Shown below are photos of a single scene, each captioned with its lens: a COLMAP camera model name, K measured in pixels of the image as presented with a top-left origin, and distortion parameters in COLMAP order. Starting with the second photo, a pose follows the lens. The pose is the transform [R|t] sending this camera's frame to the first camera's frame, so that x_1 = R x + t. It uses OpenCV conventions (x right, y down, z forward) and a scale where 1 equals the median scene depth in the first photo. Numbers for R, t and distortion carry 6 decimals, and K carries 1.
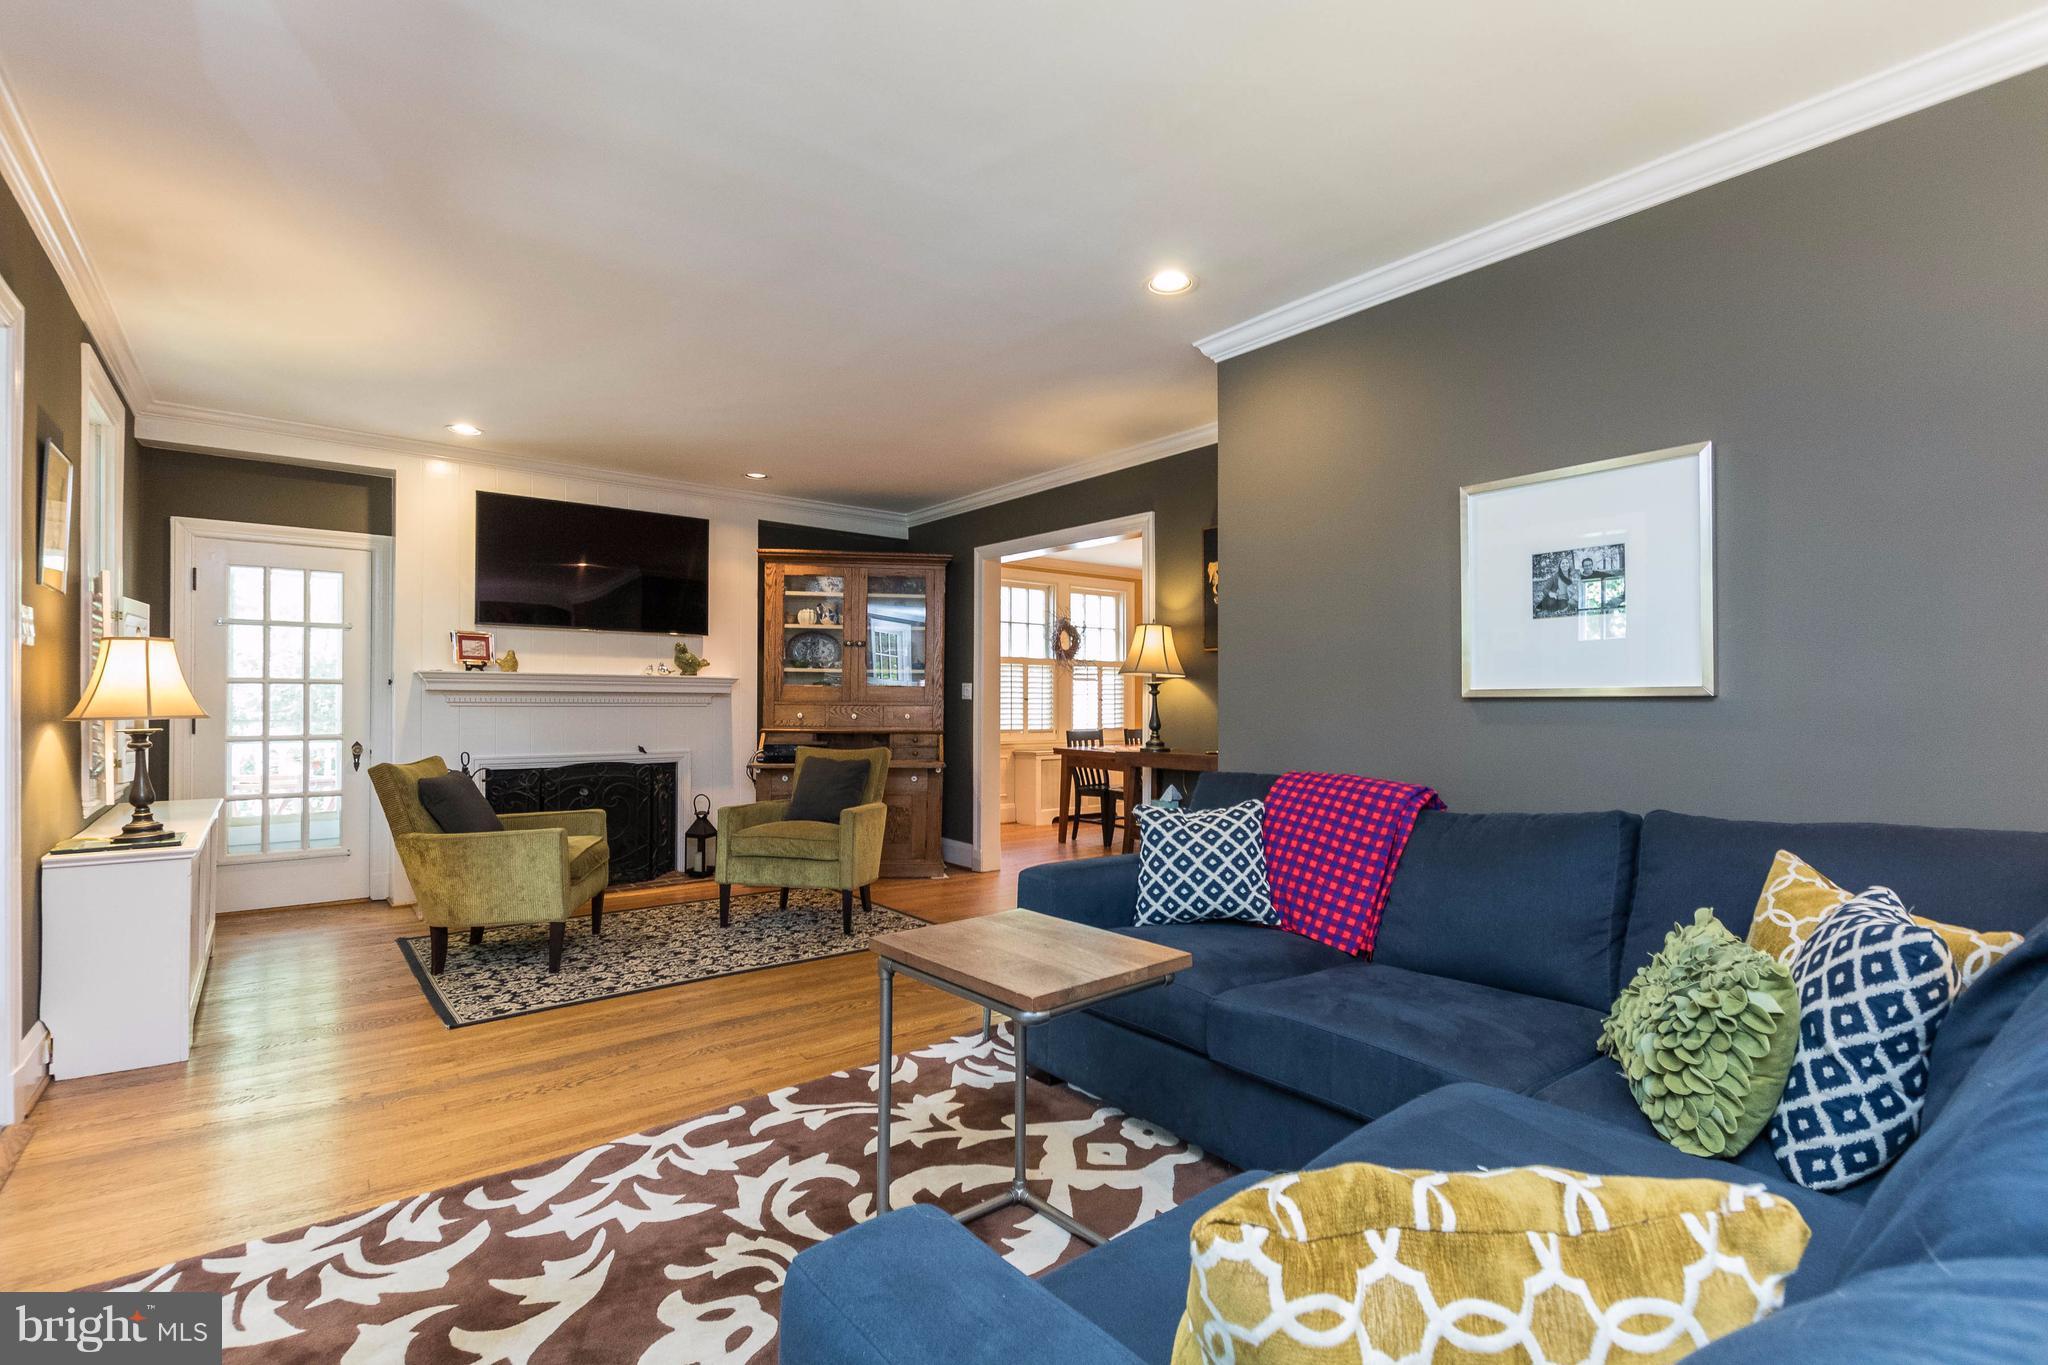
lens RADIAL K [[942.8, 0, 1022.9], [0, 942.8, 690.5], [0, 0, 1]] dist [0.002535, -0.001088]
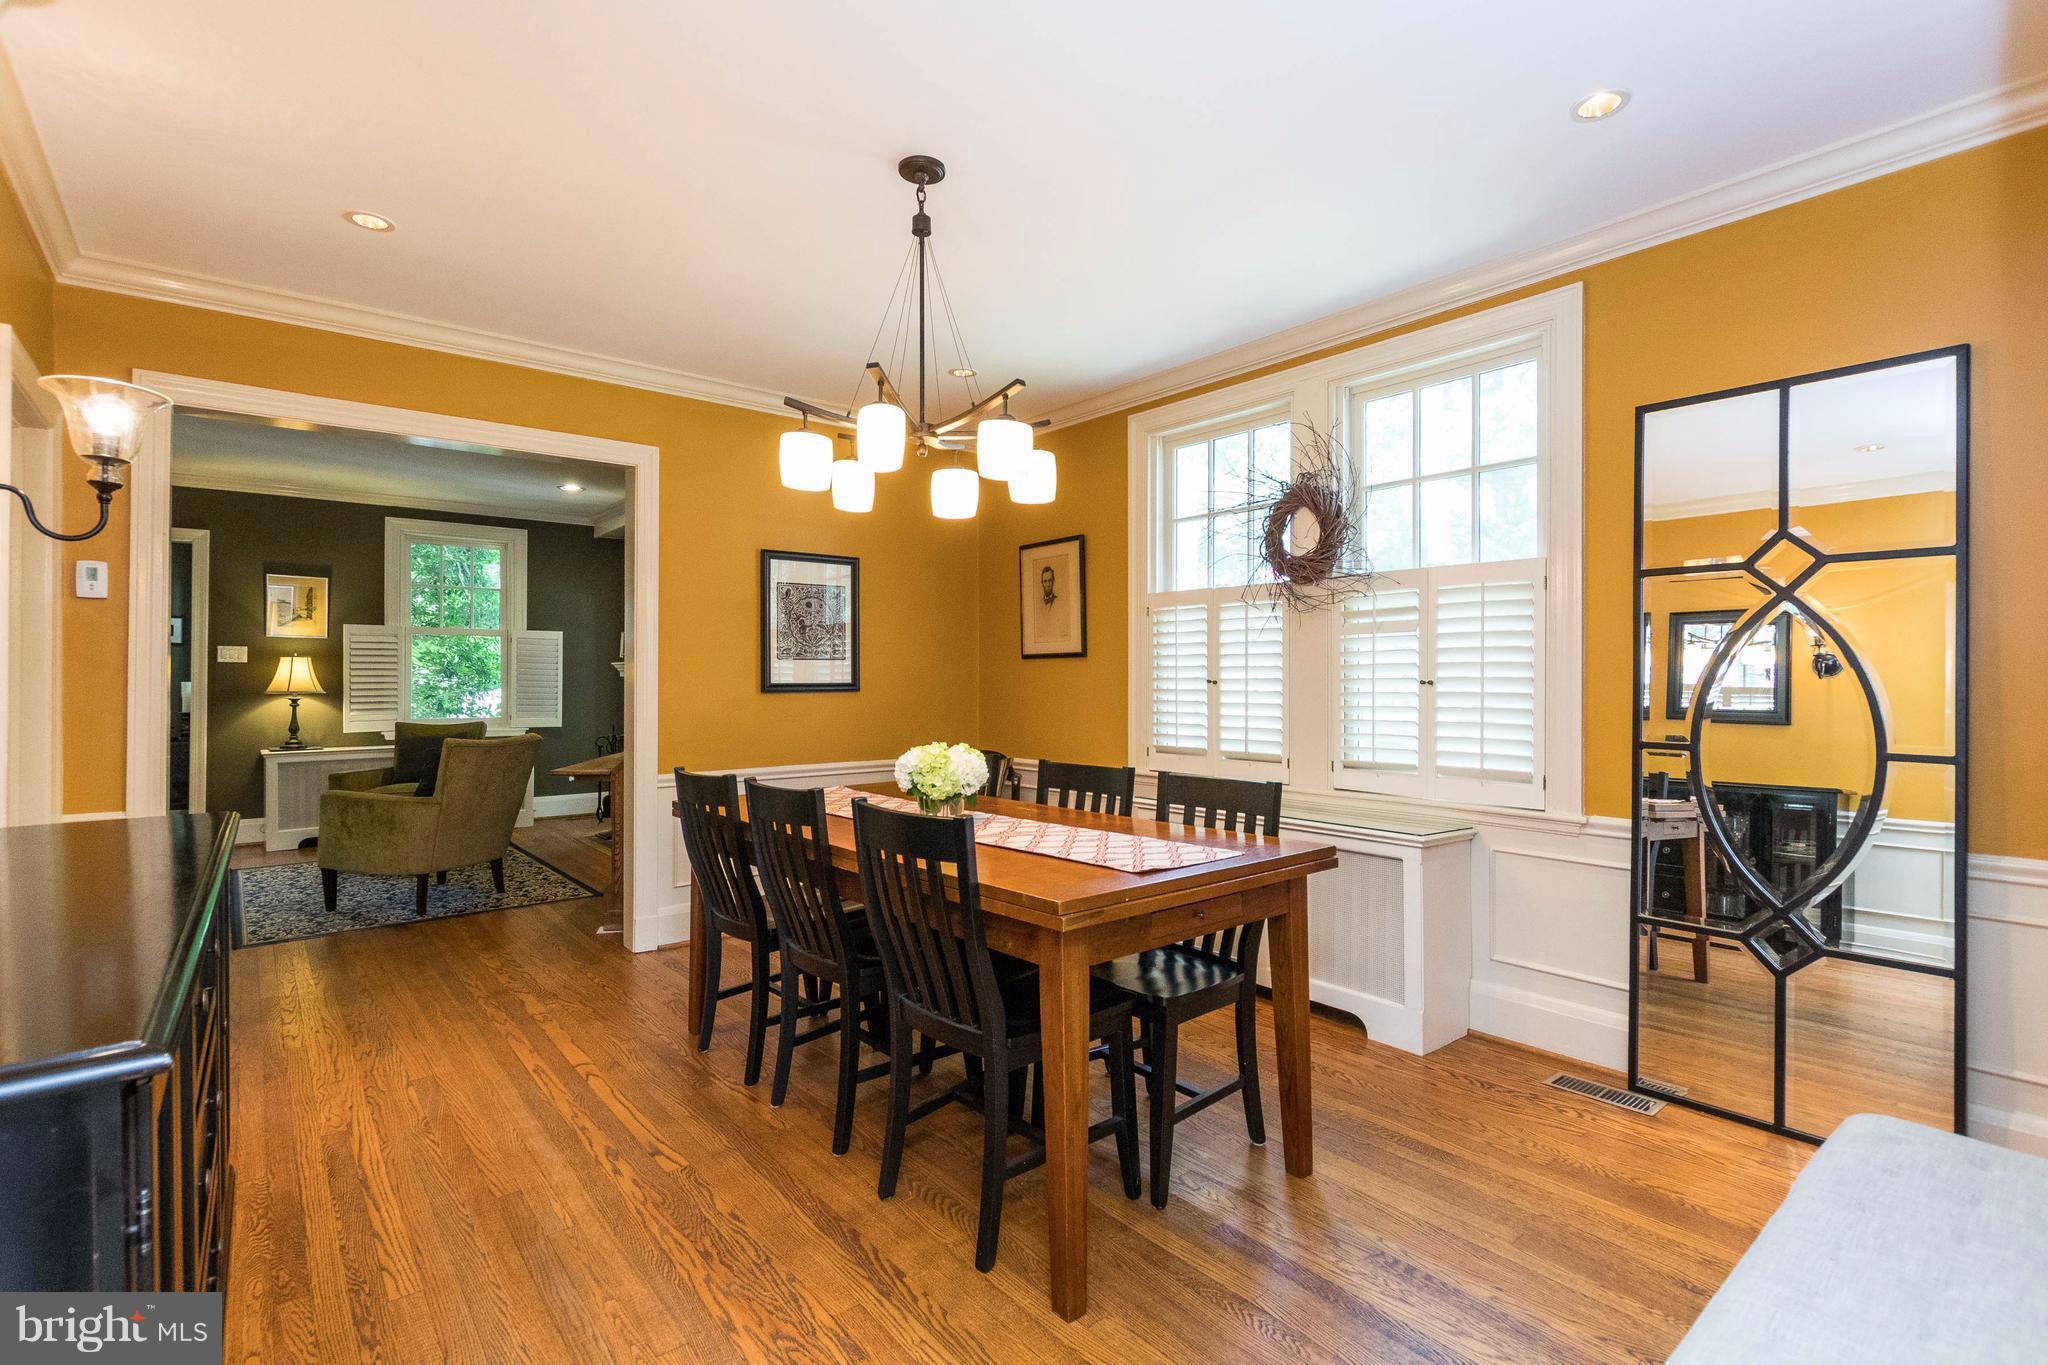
lens RADIAL K [[942.8, 0, 1021.0], [0, 942.8, 678.7], [0, 0, 1]] dist [0.002535, -0.001088]
pose [[0.026466, -0.006939, -0.999626, 0.690142], [0.010729, 0.999920, -0.006657, 0.014552], [0.999592, -0.010549, 0.026538, 1.398244]]
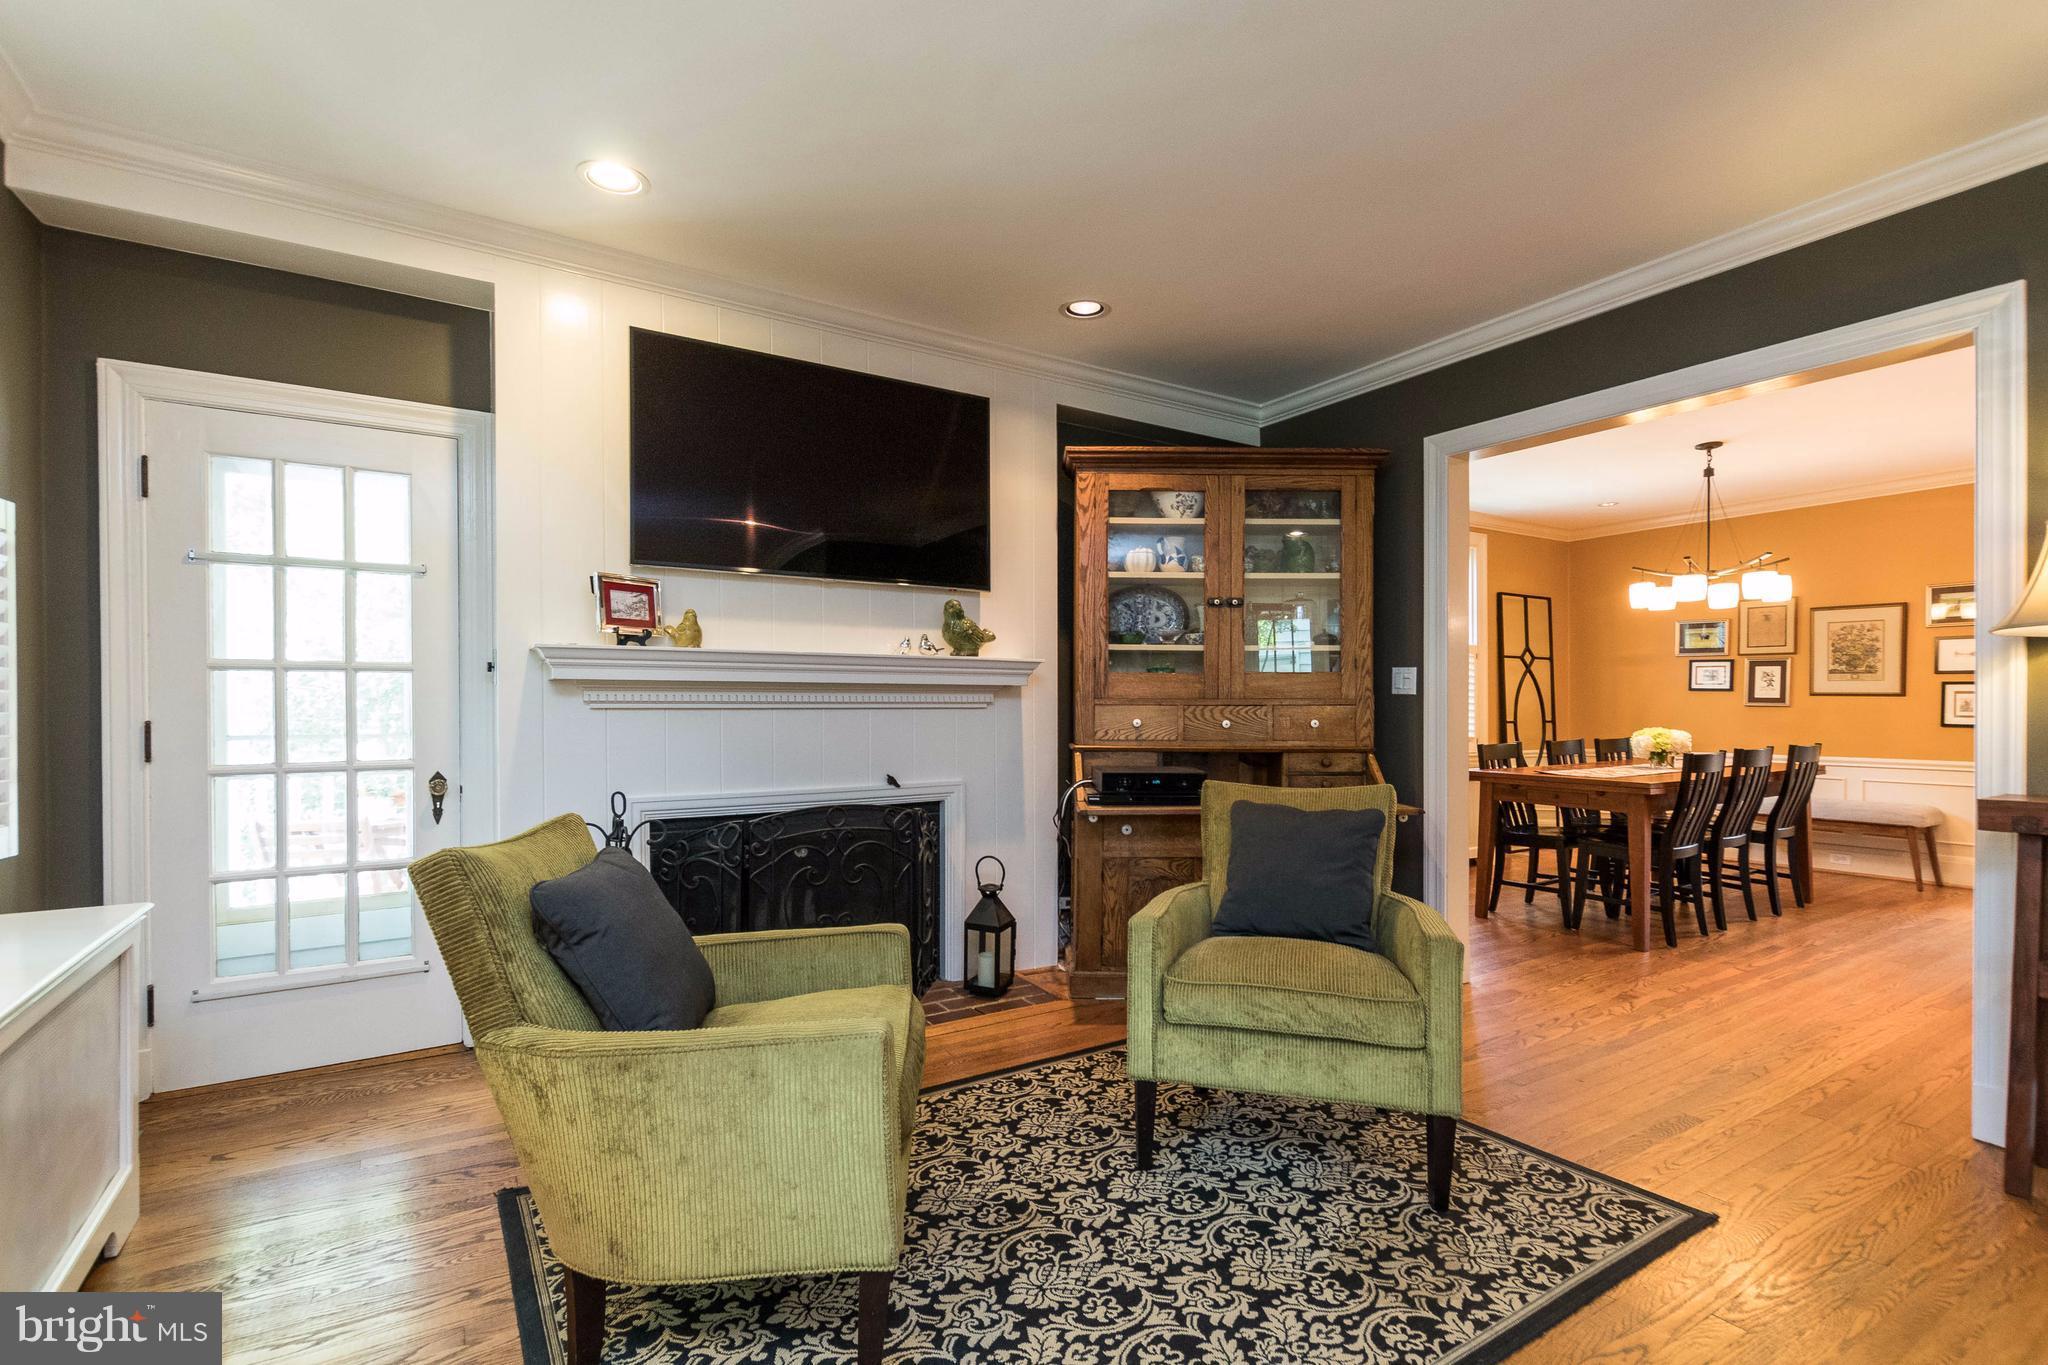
lens RADIAL K [[942.8, 0, 1019.5], [0, 942.8, 702.5], [0, 0, 1]] dist [0.002535, -0.001088]
pose [[0.994548, -0.007311, -0.104023, -0.272284], [0.007882, 0.999956, 0.005081, 0.010749], [0.103981, -0.005873, 0.994562, 0.432821]]
